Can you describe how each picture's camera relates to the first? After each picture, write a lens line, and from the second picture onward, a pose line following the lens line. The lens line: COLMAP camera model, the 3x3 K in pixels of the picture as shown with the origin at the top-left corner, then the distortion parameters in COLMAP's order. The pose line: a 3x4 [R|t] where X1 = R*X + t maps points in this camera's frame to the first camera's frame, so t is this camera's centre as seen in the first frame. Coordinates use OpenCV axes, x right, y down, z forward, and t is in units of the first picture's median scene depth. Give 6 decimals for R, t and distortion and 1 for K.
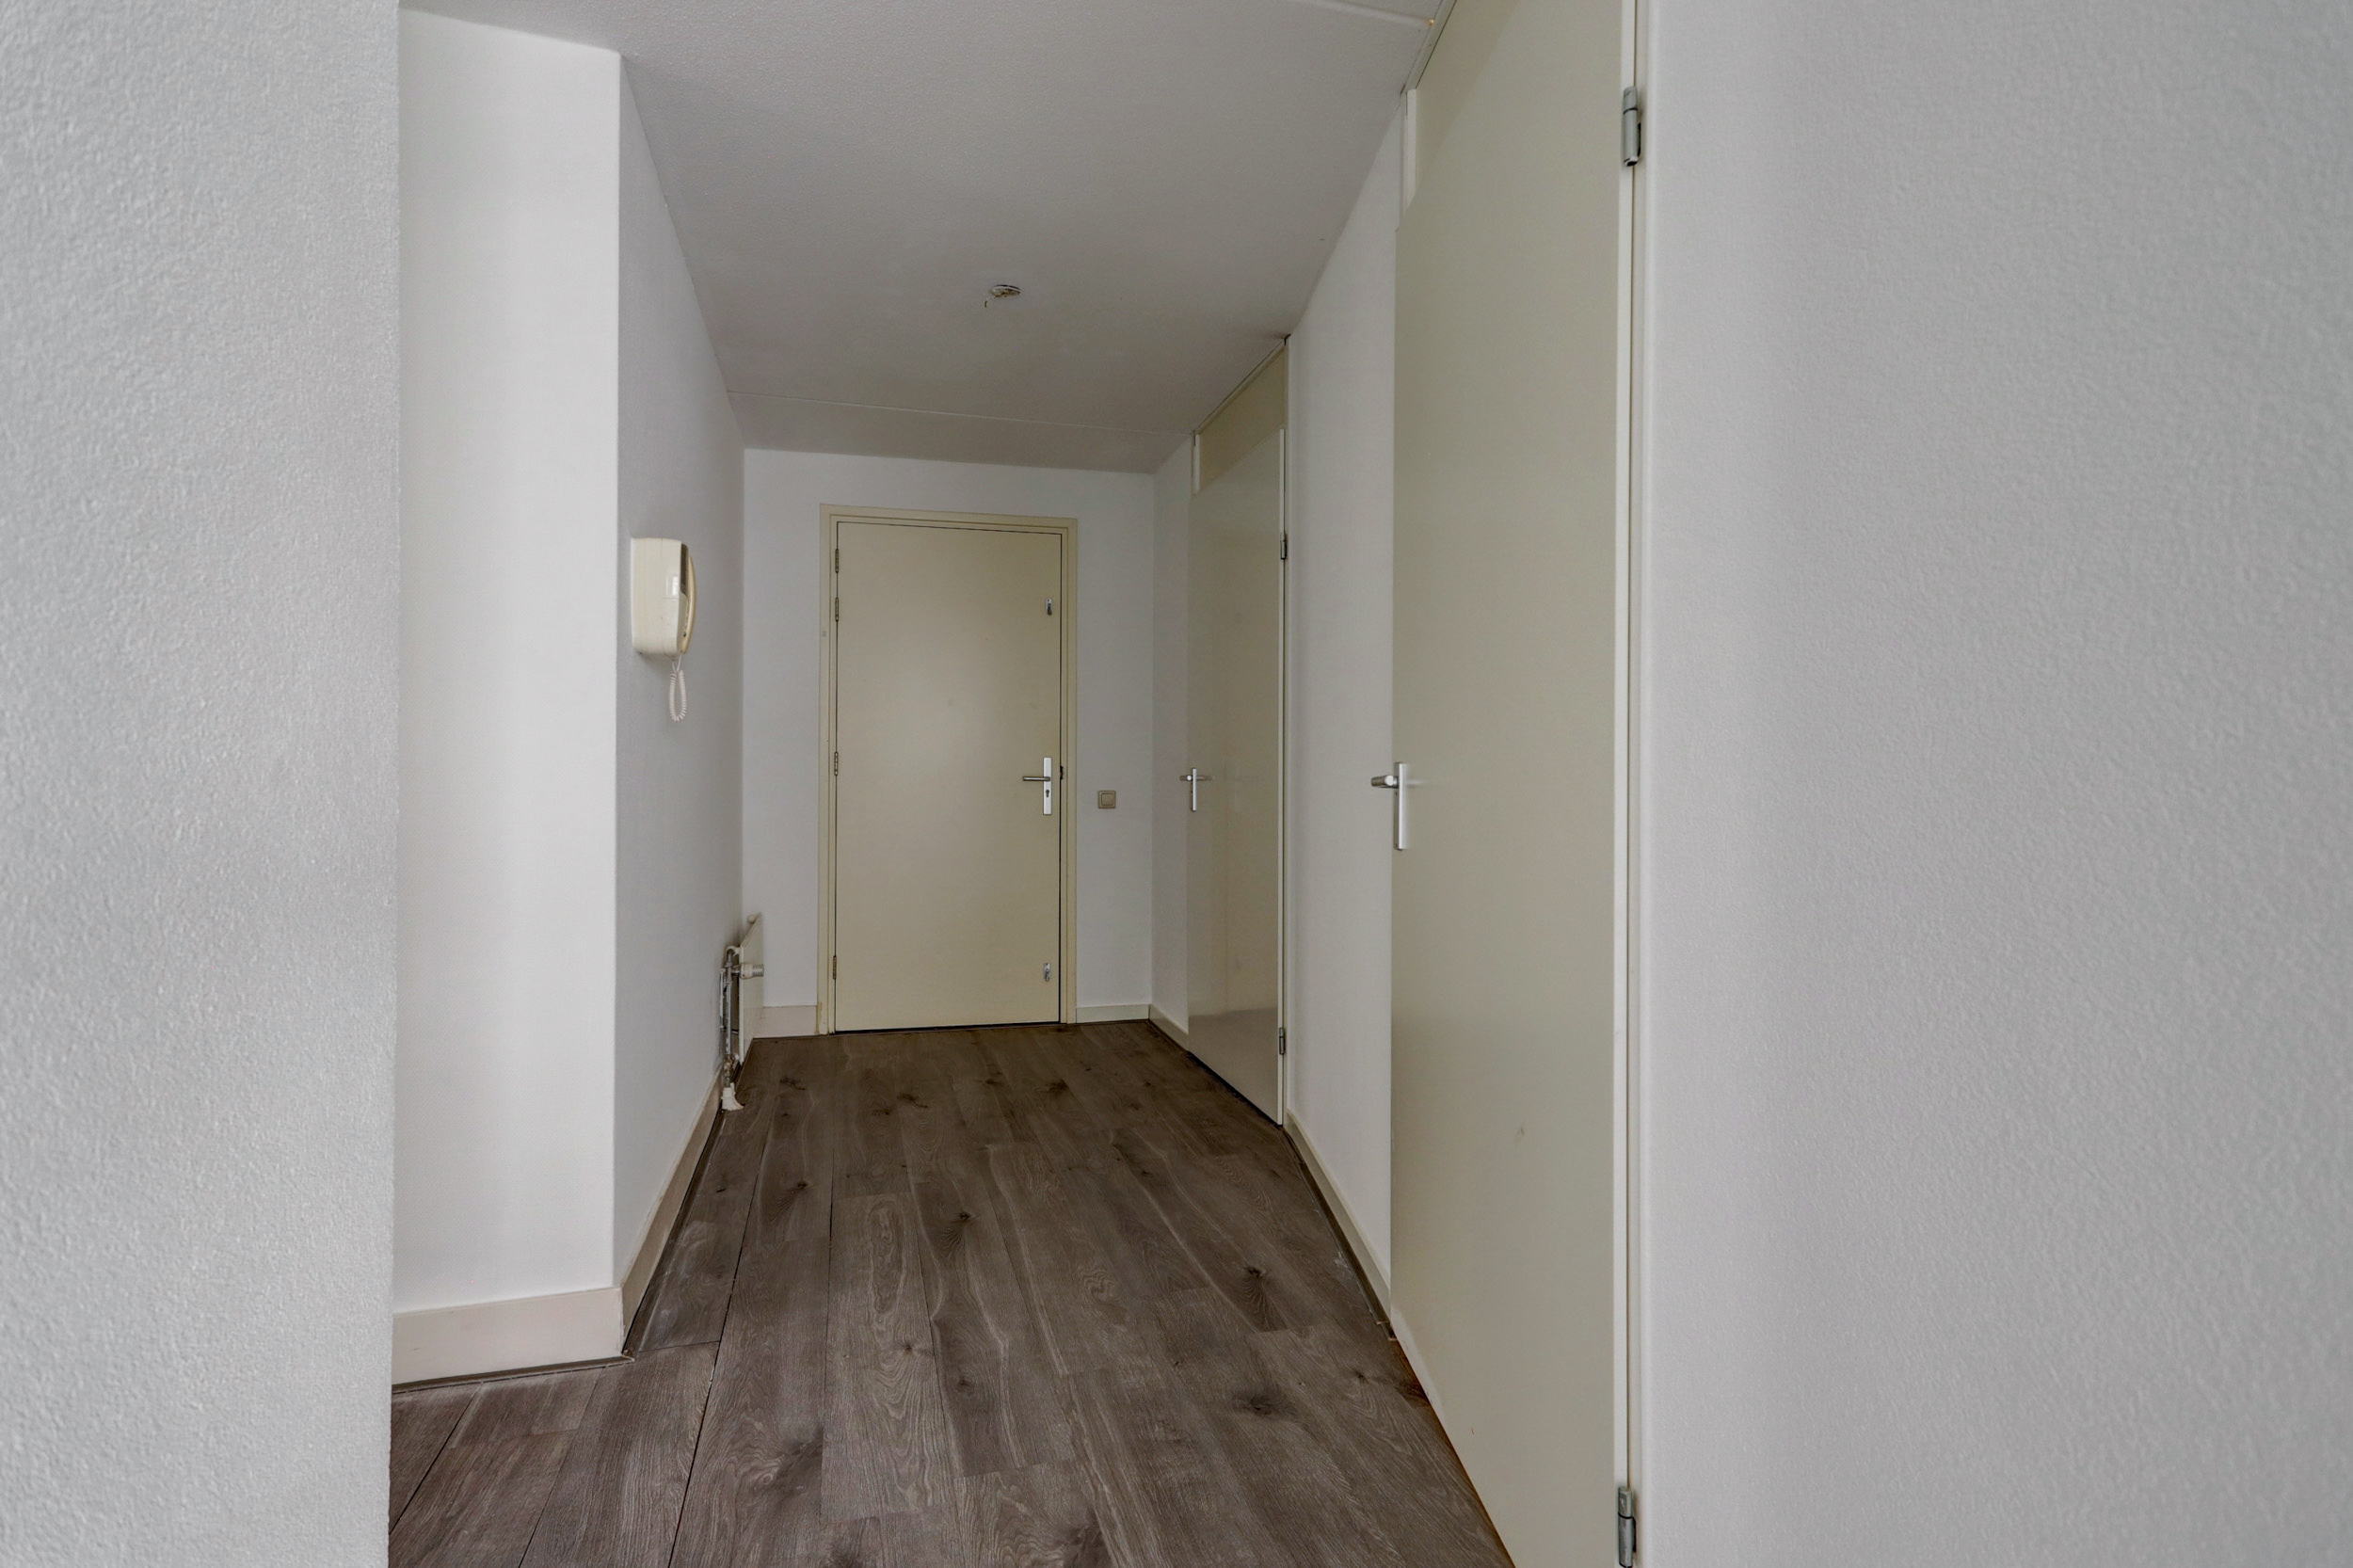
lens RADIAL K [[1130.5, 0, 1176.5], [0, 1130.5, 784.0], [0, 0, 1]] dist [0.011592, 0.001322]
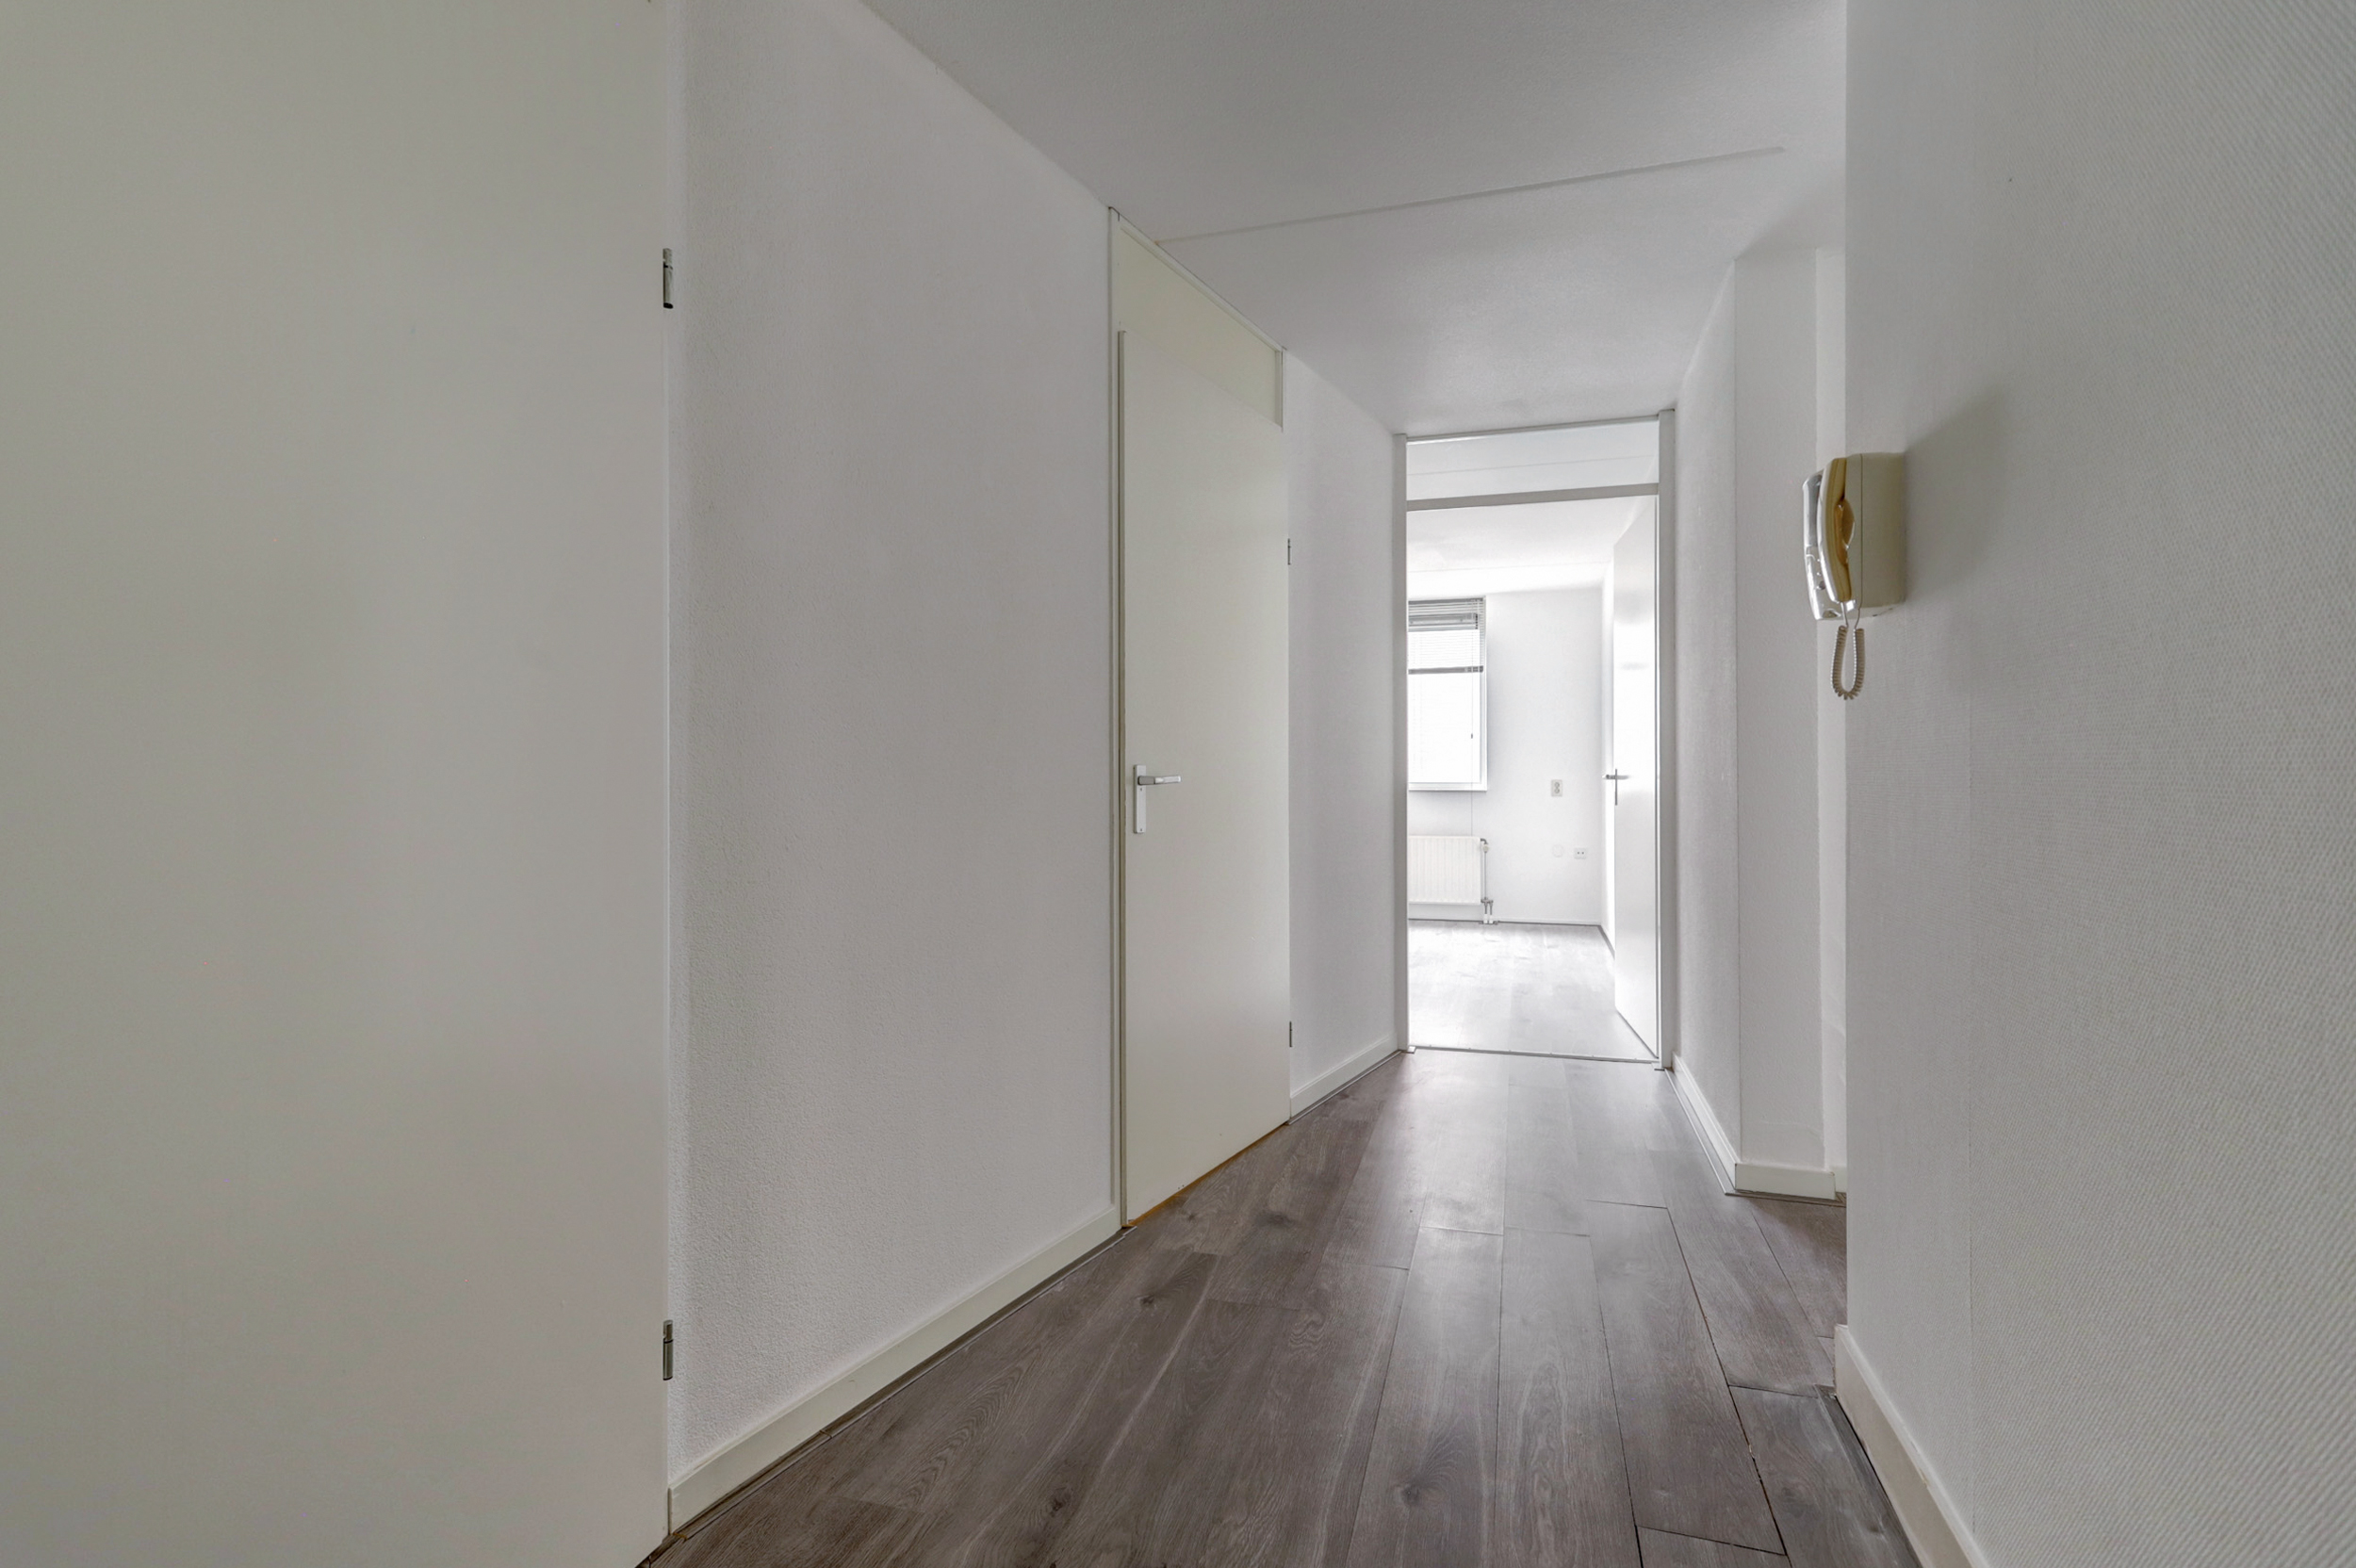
lens RADIAL K [[1131.9, 0, 1178.0], [0, 1131.9, 784.0], [0, 0, 1]] dist [0.011592, 0.001322]
pose [[-0.839340, -0.003048, 0.543599, -0.478041], [0.005138, 0.999895, 0.013540, -0.013316], [-0.543583, 0.014158, -0.839236, 1.823868]]
